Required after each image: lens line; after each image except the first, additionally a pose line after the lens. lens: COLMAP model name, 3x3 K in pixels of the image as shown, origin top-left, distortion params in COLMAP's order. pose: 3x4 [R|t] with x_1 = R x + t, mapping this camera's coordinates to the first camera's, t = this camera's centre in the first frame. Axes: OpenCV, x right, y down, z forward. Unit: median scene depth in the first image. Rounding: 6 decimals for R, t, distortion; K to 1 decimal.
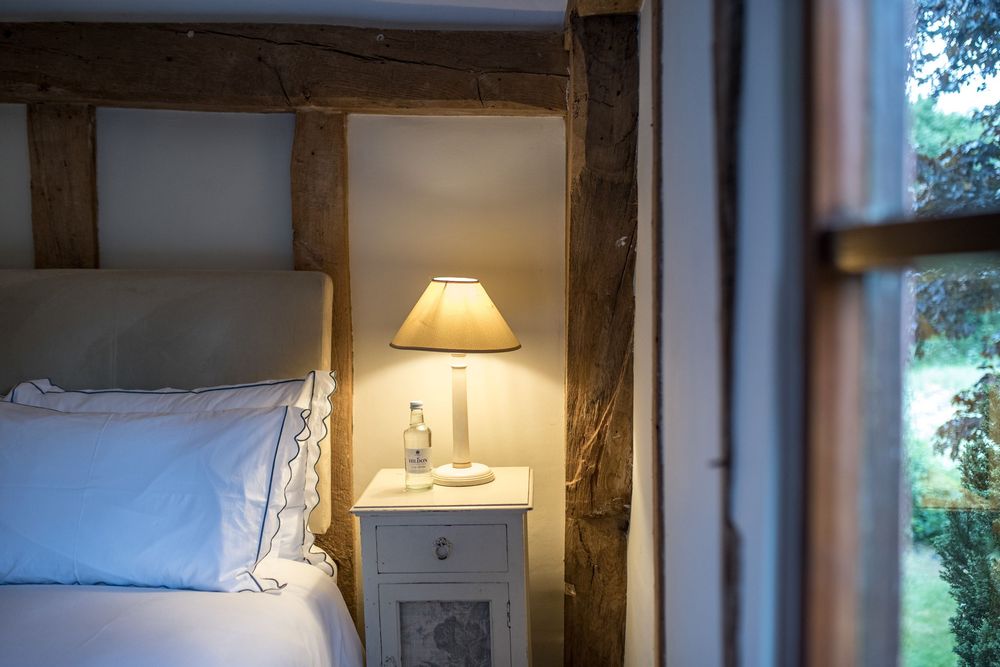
lens RADIAL K [[1022.1, 0, 498.8], [0, 1022.1, 327.8], [0, 0, 1]] dist [-0.036004, 0.000000]
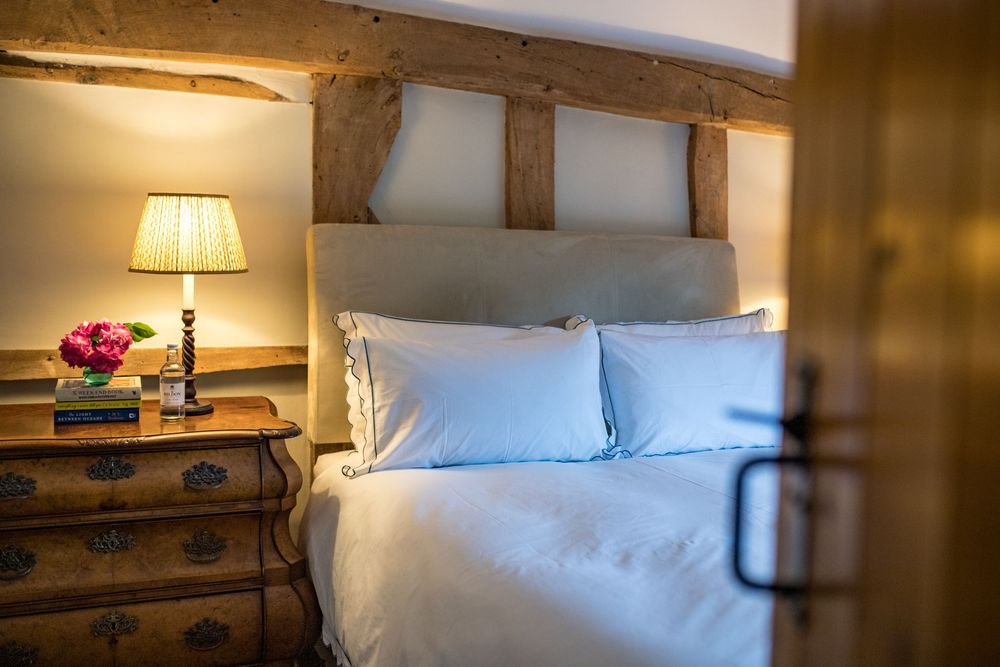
lens RADIAL K [[1022.1, 0, 525.9], [0, 1022.1, 321.2], [0, 0, 1]] dist [-0.036004, 0.000000]
pose [[0.885365, -0.004509, 0.464875, -1.083721], [-0.009619, 0.999561, 0.028014, 0.021590], [-0.464797, -0.029274, 0.884933, -0.141213]]
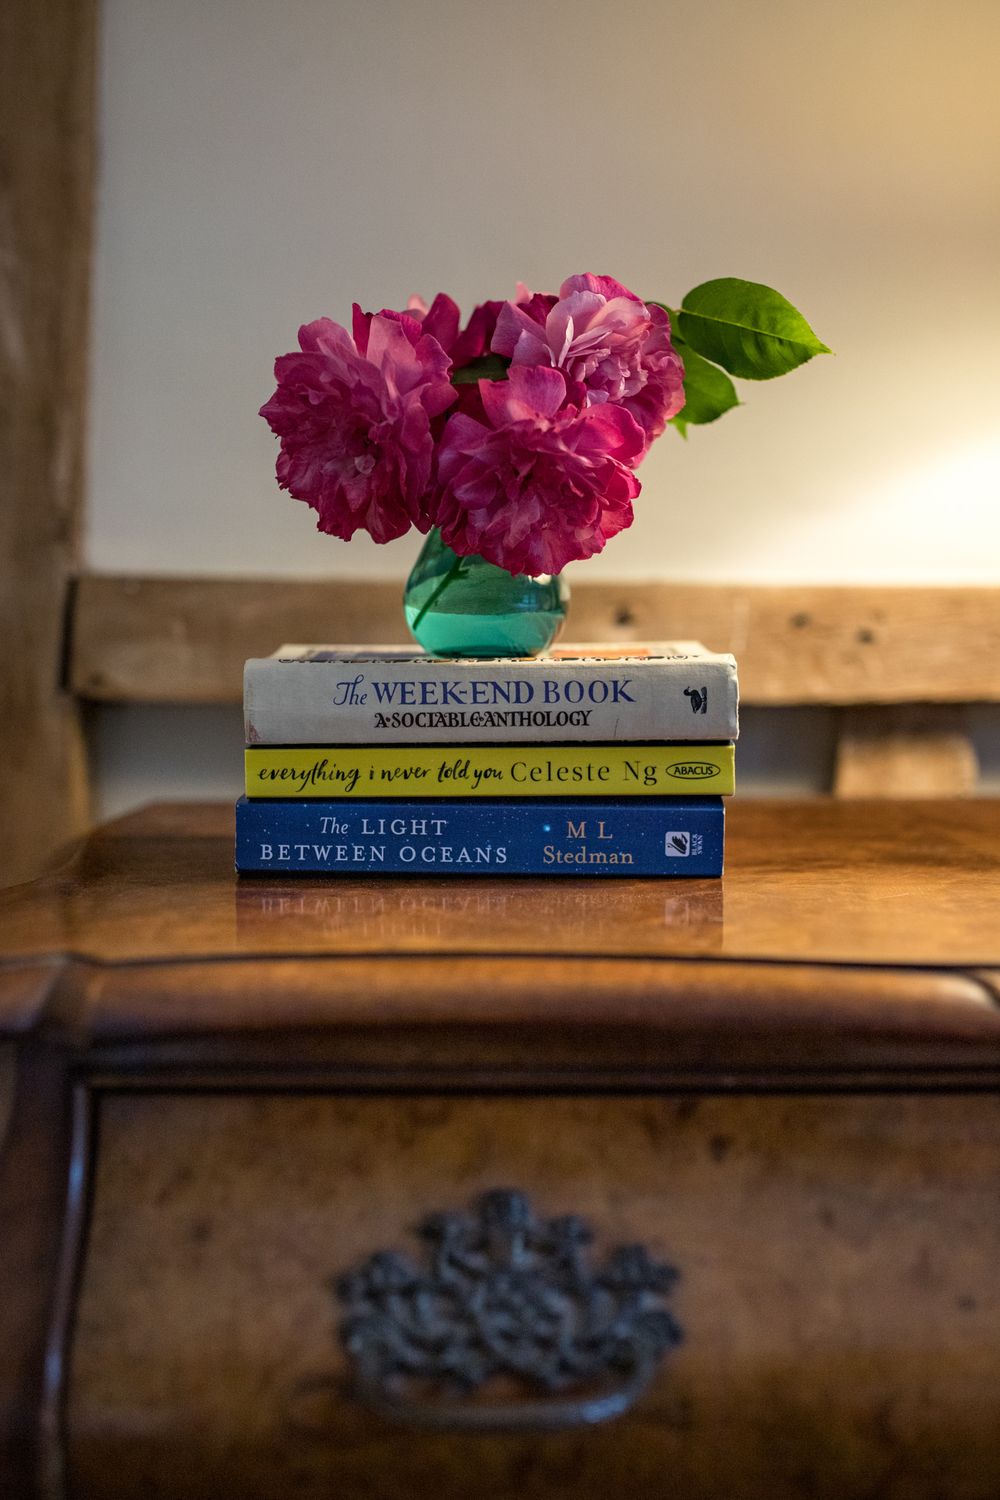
lens RADIAL K [[1533.1, 0, 502.1], [0, 1533.1, 742.9], [0, 0, 1]] dist [-0.036004, 0.000000]
pose [[0.993102, 0.004958, 0.117152, -1.019417], [-0.002235, 0.999725, -0.023365, 0.135726], [-0.117235, 0.022942, 0.992839, 0.680471]]
